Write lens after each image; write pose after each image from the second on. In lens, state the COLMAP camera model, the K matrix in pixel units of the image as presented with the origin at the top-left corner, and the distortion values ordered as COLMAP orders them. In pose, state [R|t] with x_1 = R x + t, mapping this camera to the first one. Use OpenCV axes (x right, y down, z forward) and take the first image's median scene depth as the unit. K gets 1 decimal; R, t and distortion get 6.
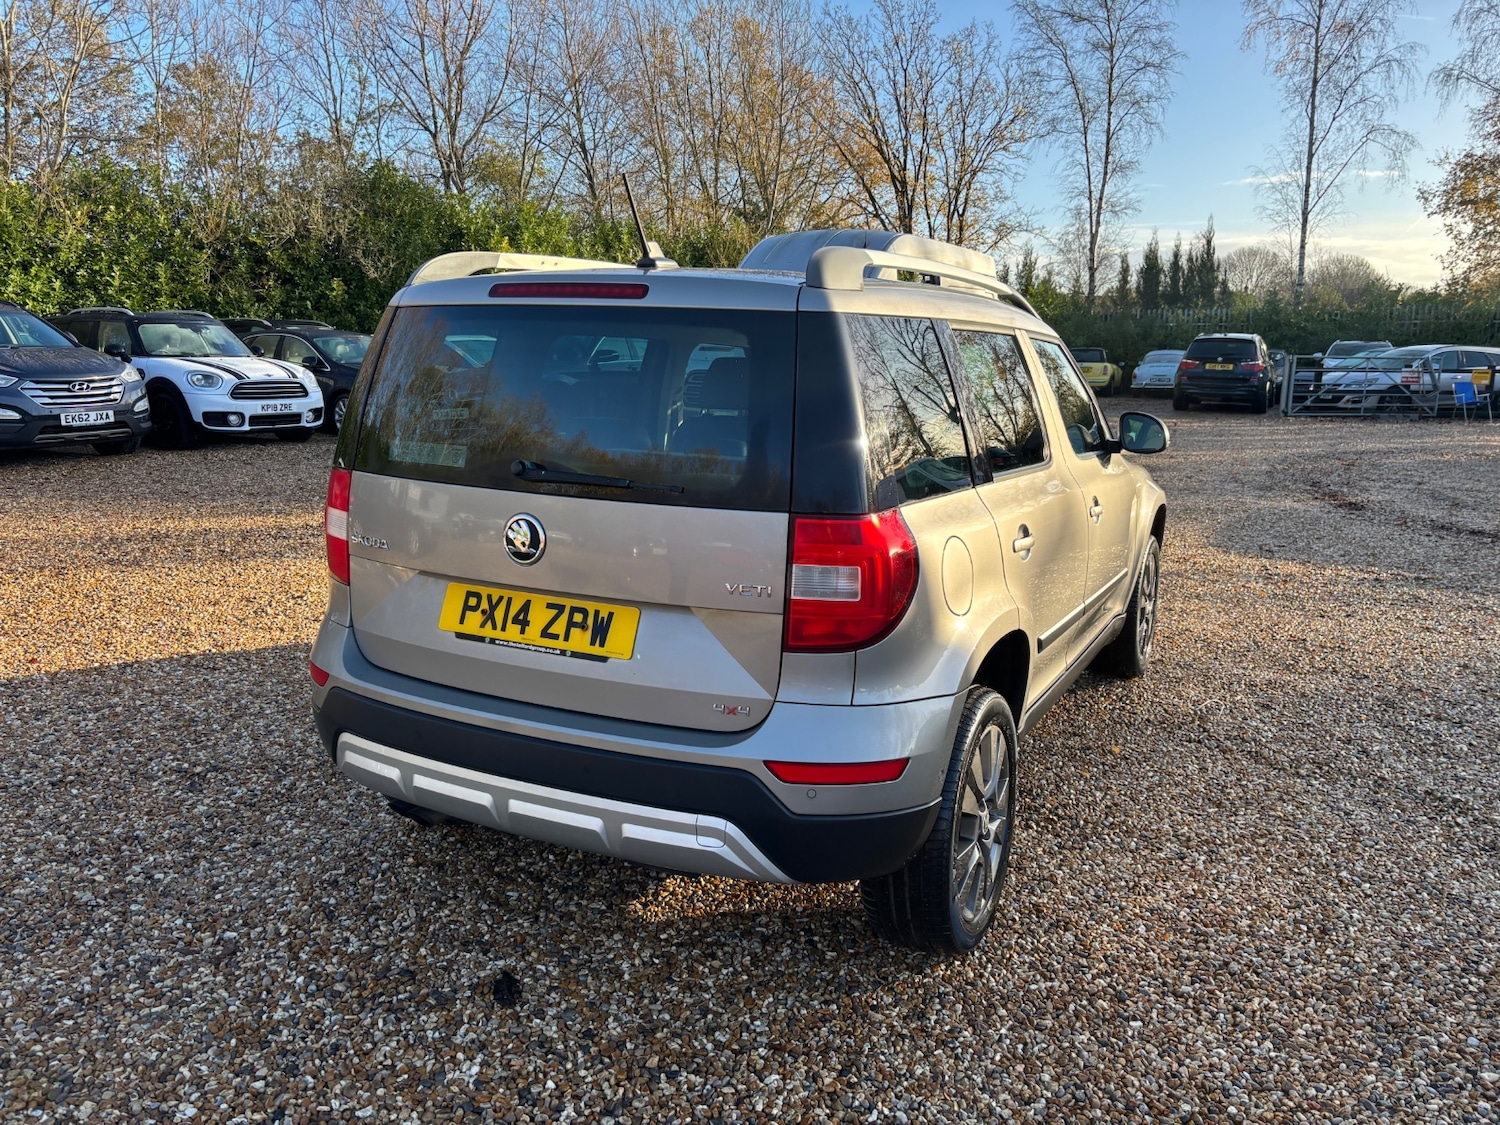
lens RADIAL K [[1137.7, 0, 755.1], [0, 1137.7, 554.5], [0, 0, 1]] dist [0.045192, -0.047111]
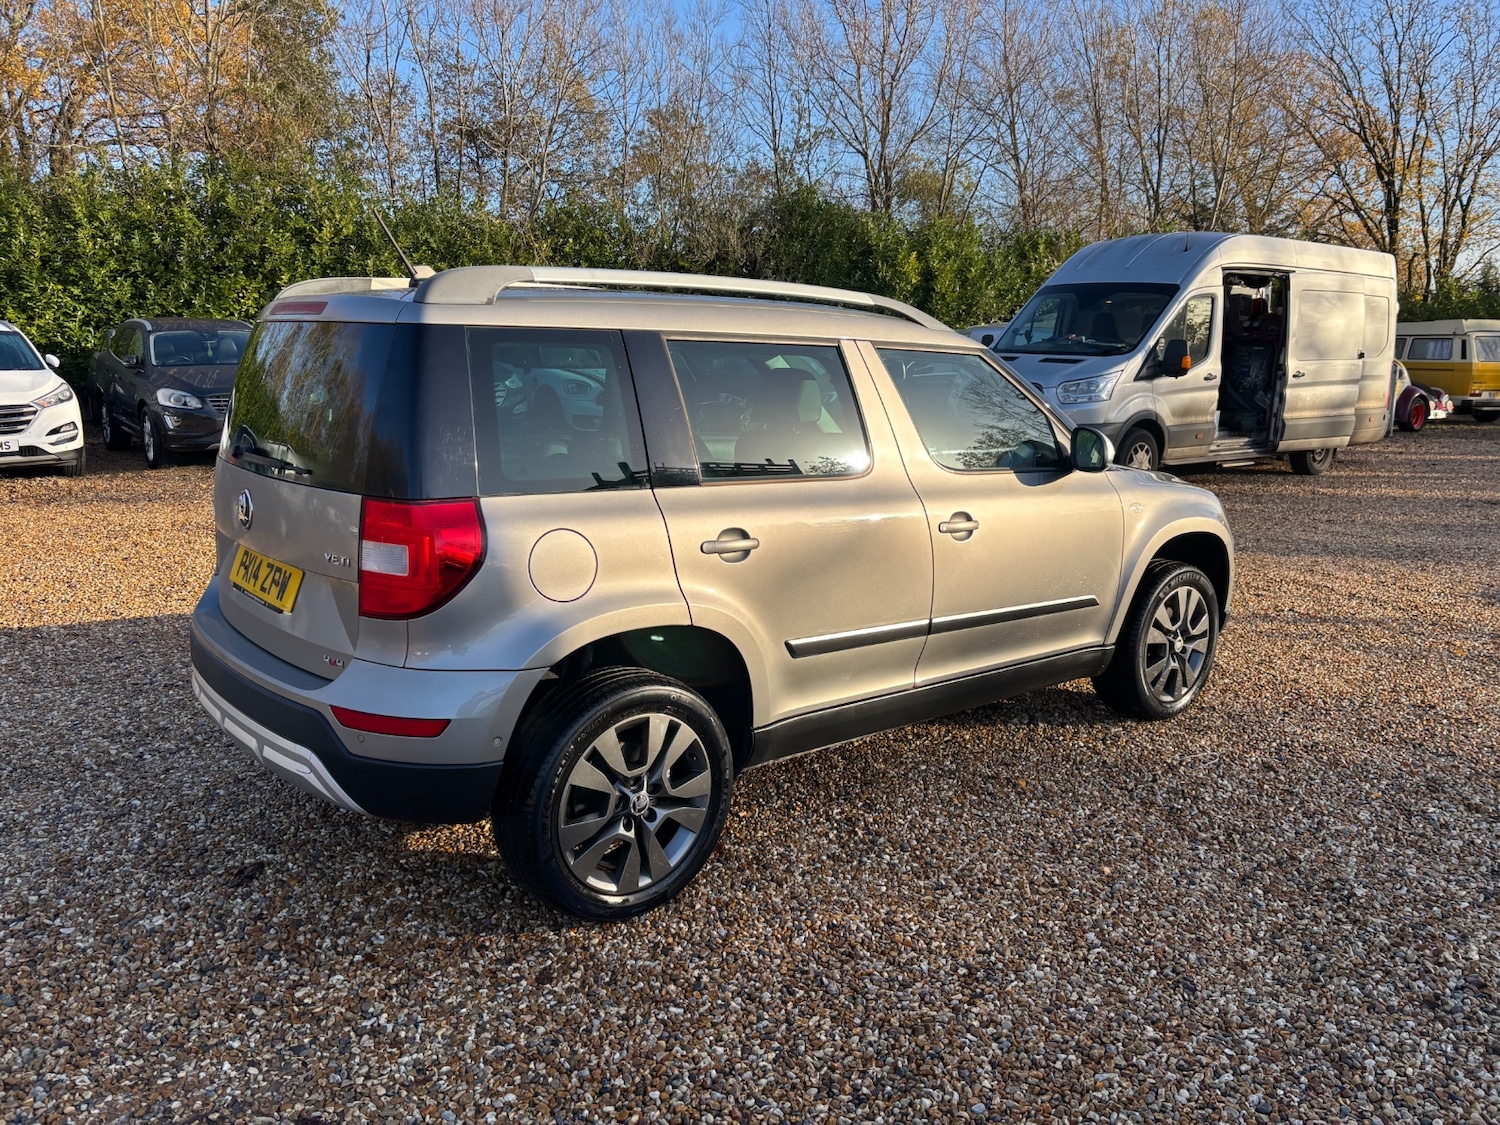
lens RADIAL K [[1137.7, 0, 759.7], [0, 1137.7, 557.5], [0, 0, 1]] dist [0.045192, -0.047111]
pose [[0.917814, 0.070085, -0.390775, 0.681646], [-0.073109, 0.997298, 0.007153, -0.009325], [0.390221, 0.022005, 0.920458, 0.063232]]
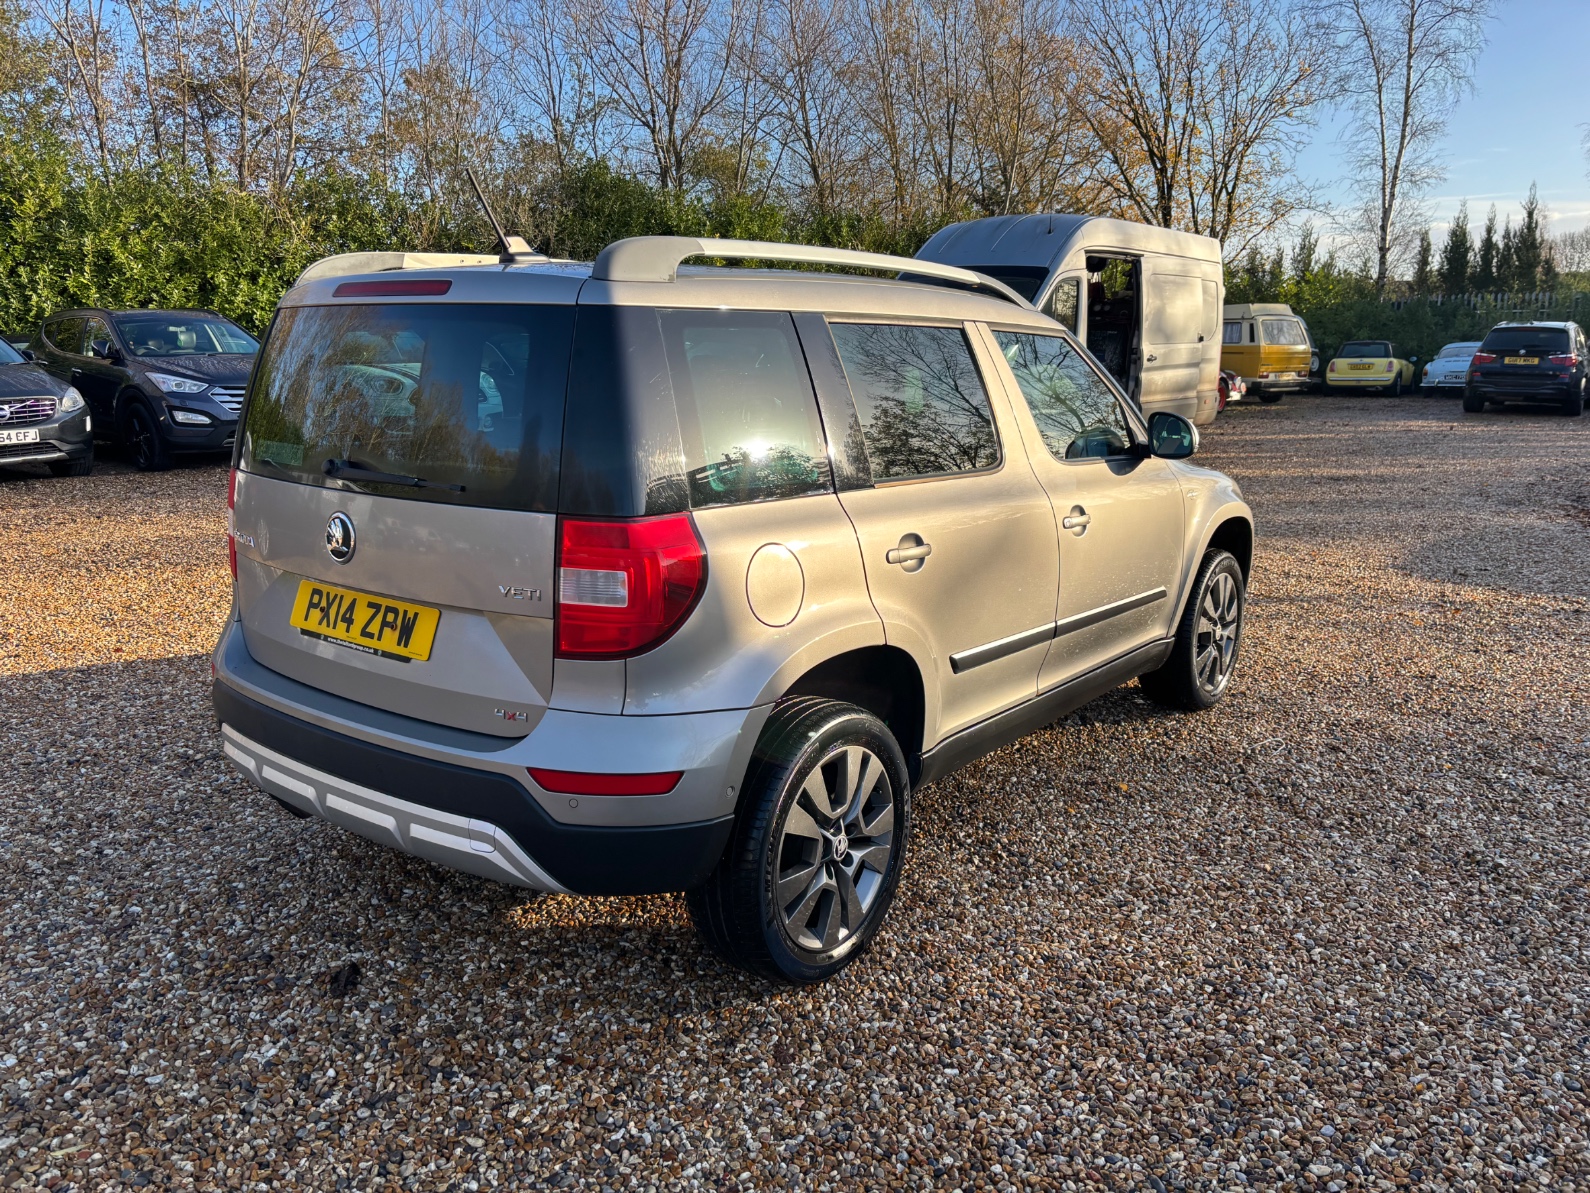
lens RADIAL K [[1206.0, 0, 788.9], [0, 1206.0, 602.5], [0, 0, 1]] dist [0.045192, -0.047111]
pose [[0.982402, 0.026744, -0.184856, 0.328996], [-0.021557, 0.999317, 0.030013, 0.002510], [0.185532, -0.025500, 0.982307, 0.018208]]
